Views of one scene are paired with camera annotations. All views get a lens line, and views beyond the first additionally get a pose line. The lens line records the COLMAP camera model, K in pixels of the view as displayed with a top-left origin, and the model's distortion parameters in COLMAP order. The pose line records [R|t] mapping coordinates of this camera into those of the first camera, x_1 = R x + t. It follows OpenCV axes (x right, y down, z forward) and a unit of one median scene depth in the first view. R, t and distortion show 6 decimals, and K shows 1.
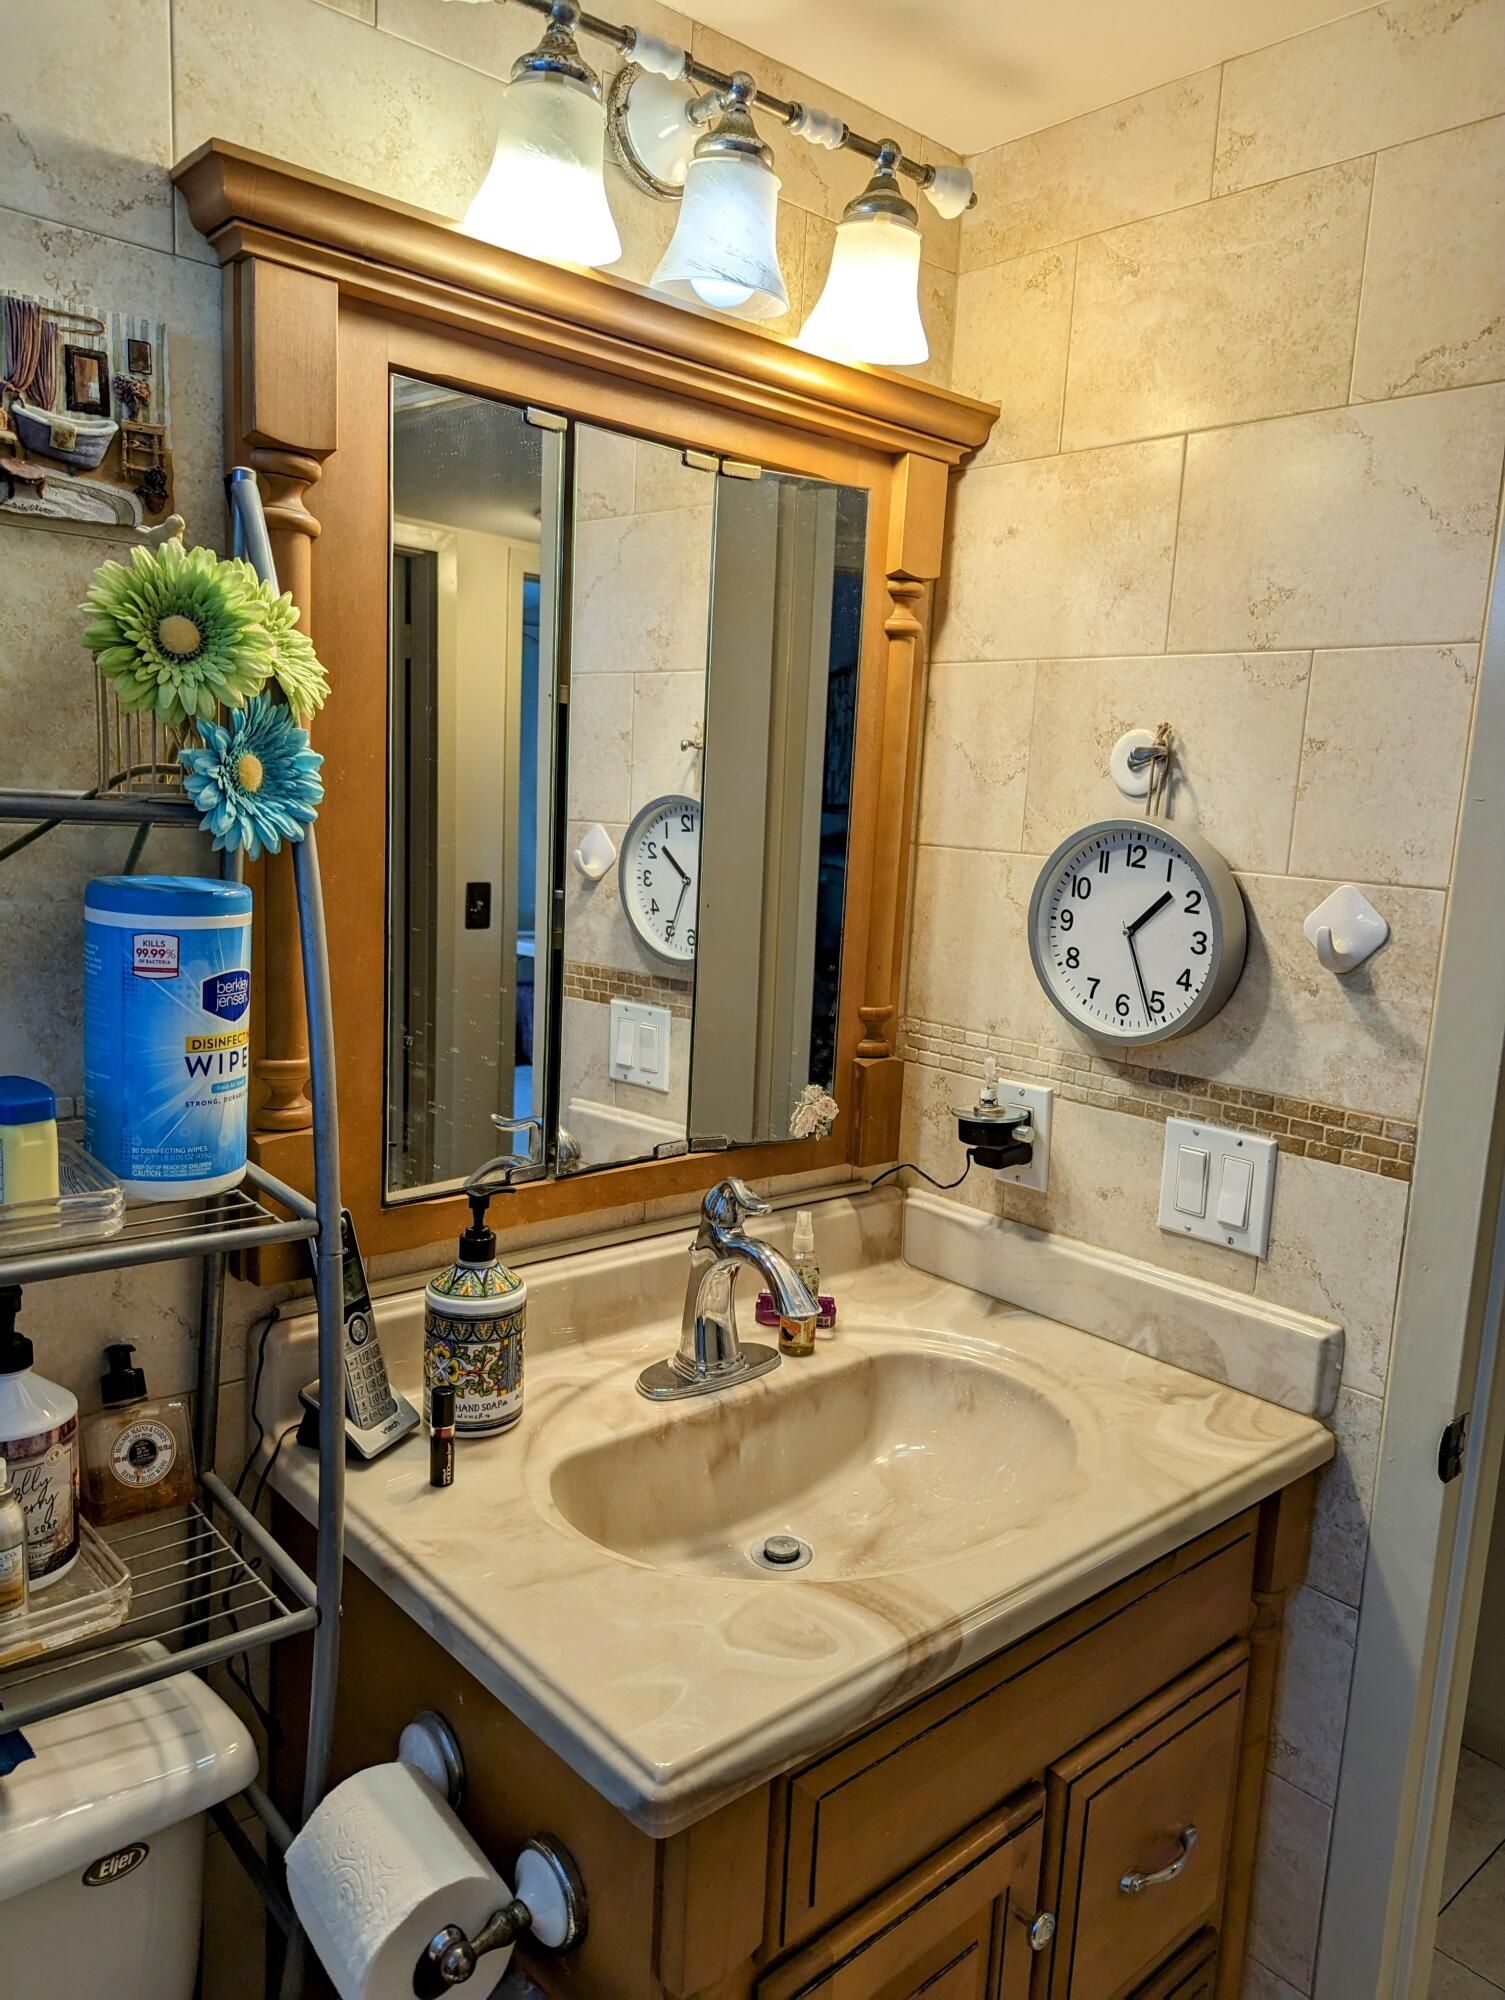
lens RADIAL K [[1419.0, 0, 764.3], [0, 1419.0, 1019.8], [0, 0, 1]] dist [0.065075, -0.059722]
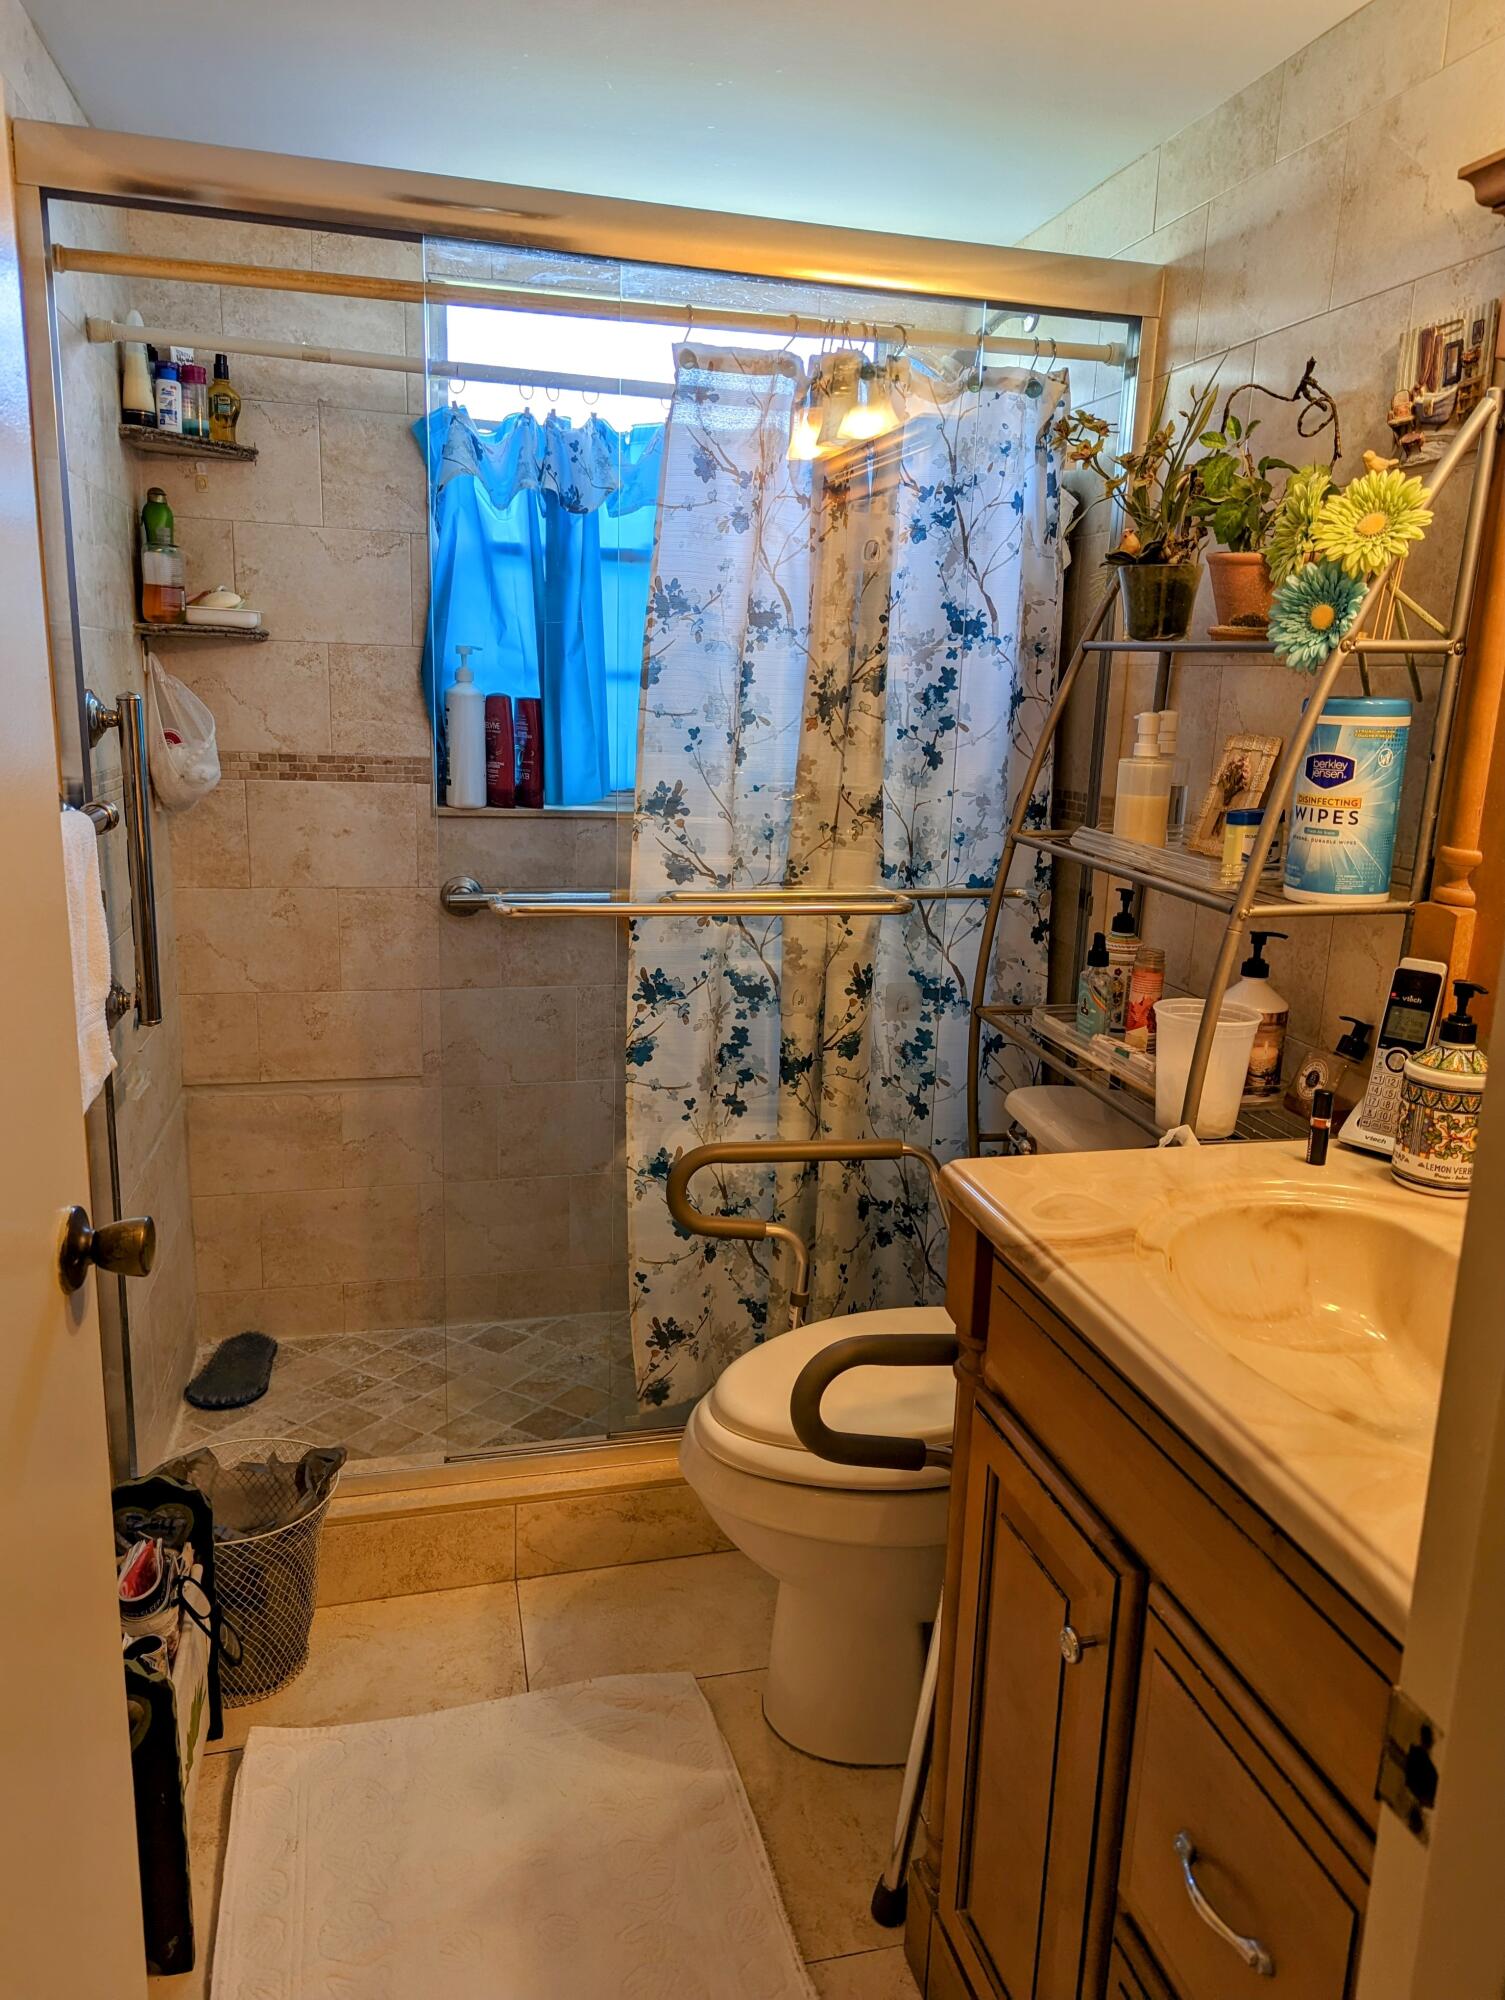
lens RADIAL K [[1419.0, 0, 764.3], [0, 1419.0, 1019.8], [0, 0, 1]] dist [0.065075, -0.059722]
pose [[-0.453654, 0.149464, -0.878555, 1.271847], [-0.209508, 0.940319, 0.268154, -0.052354], [0.866201, 0.305714, -0.395265, 1.176260]]
